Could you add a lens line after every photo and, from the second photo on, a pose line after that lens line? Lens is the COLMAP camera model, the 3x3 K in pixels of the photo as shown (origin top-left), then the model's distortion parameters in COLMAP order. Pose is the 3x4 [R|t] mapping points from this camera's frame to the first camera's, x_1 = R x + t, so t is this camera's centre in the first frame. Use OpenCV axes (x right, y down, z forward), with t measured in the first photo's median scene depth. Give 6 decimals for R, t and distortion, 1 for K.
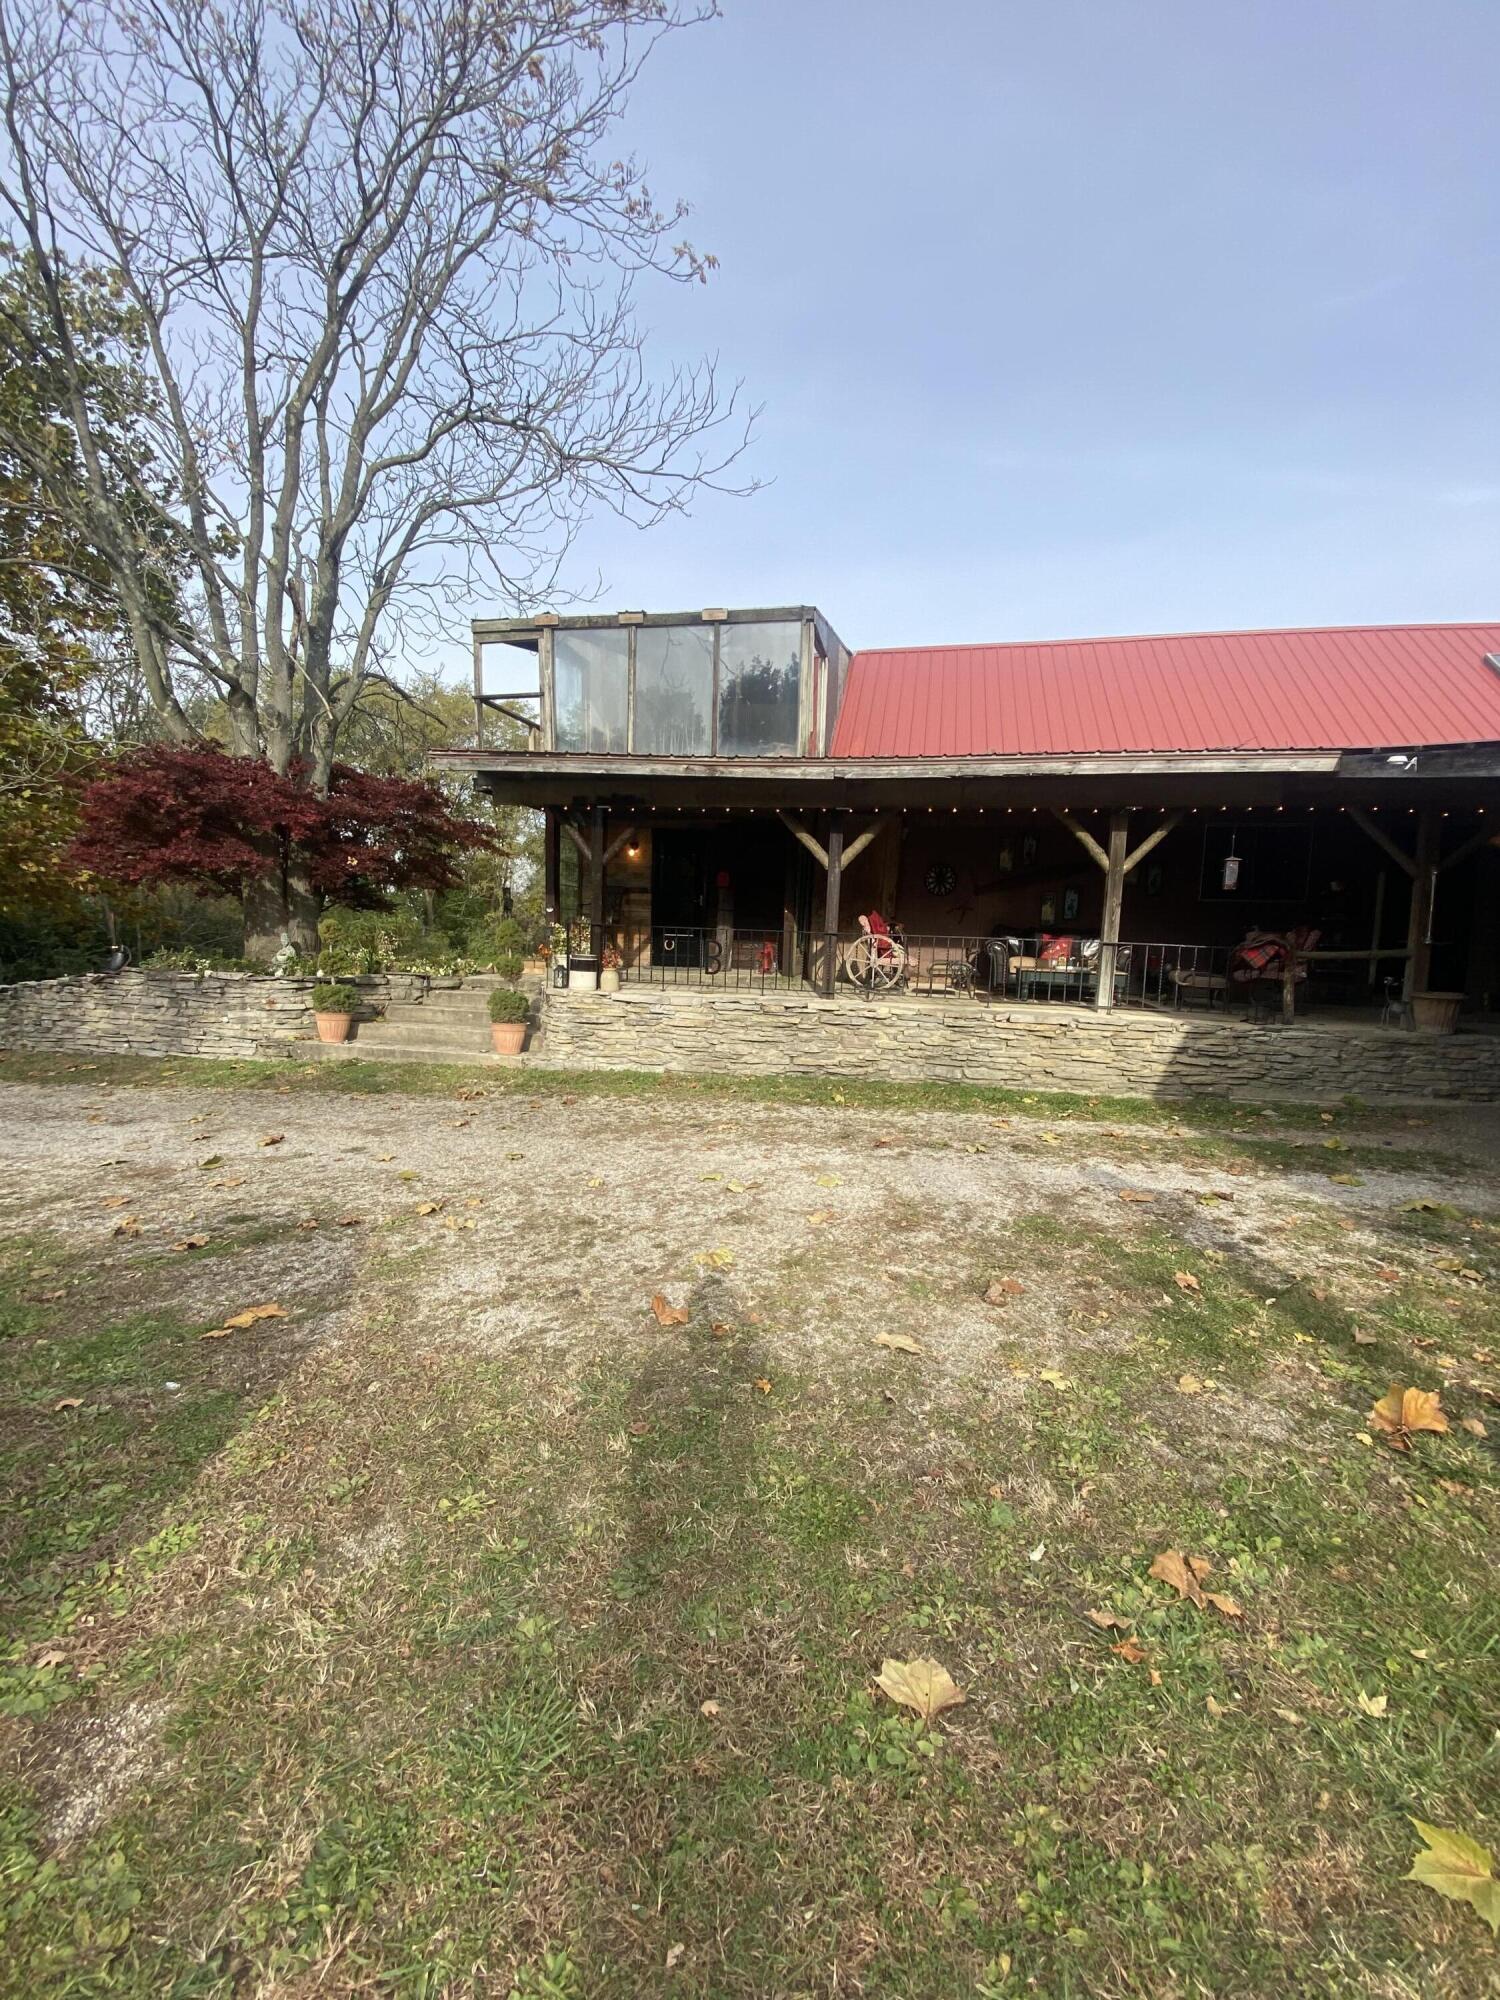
lens RADIAL K [[806.9, 0, 747.8], [0, 806.9, 990.4], [0, 0, 1]] dist [0.001371, -0.000131]
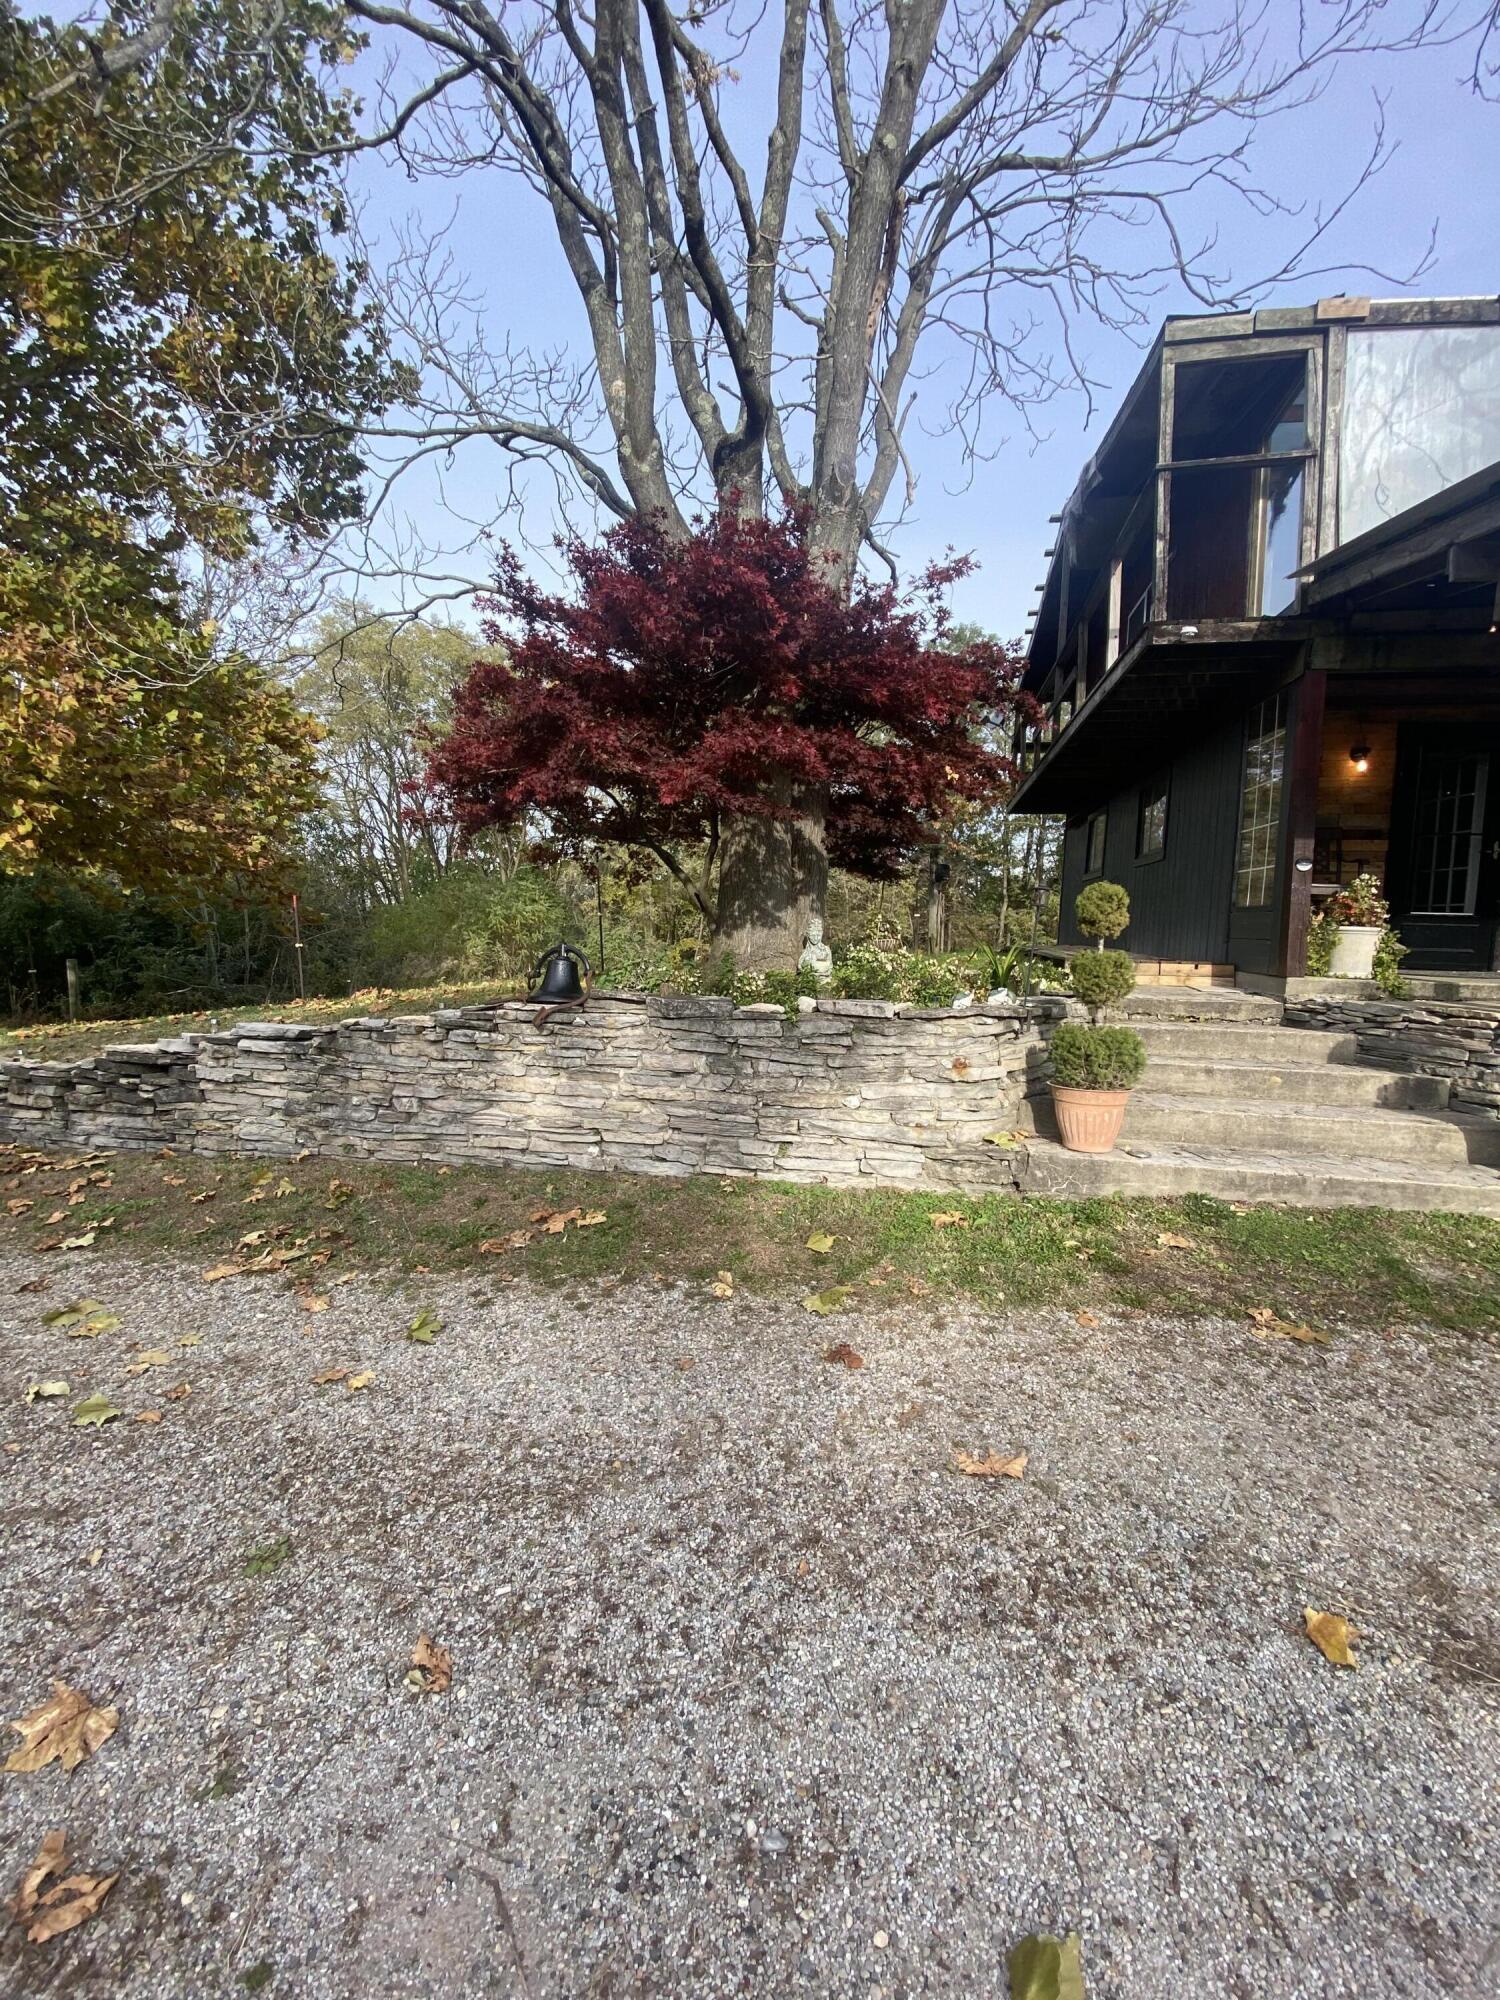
lens RADIAL K [[806.9, 0, 751.4], [0, 806.9, 1009.4], [0, 0, 1]] dist [0.001371, -0.000131]
pose [[0.999509, -0.007545, 0.030412, -0.694261], [0.006964, 0.999792, 0.019150, -0.025662], [-0.030550, -0.018929, 0.999354, 0.518366]]
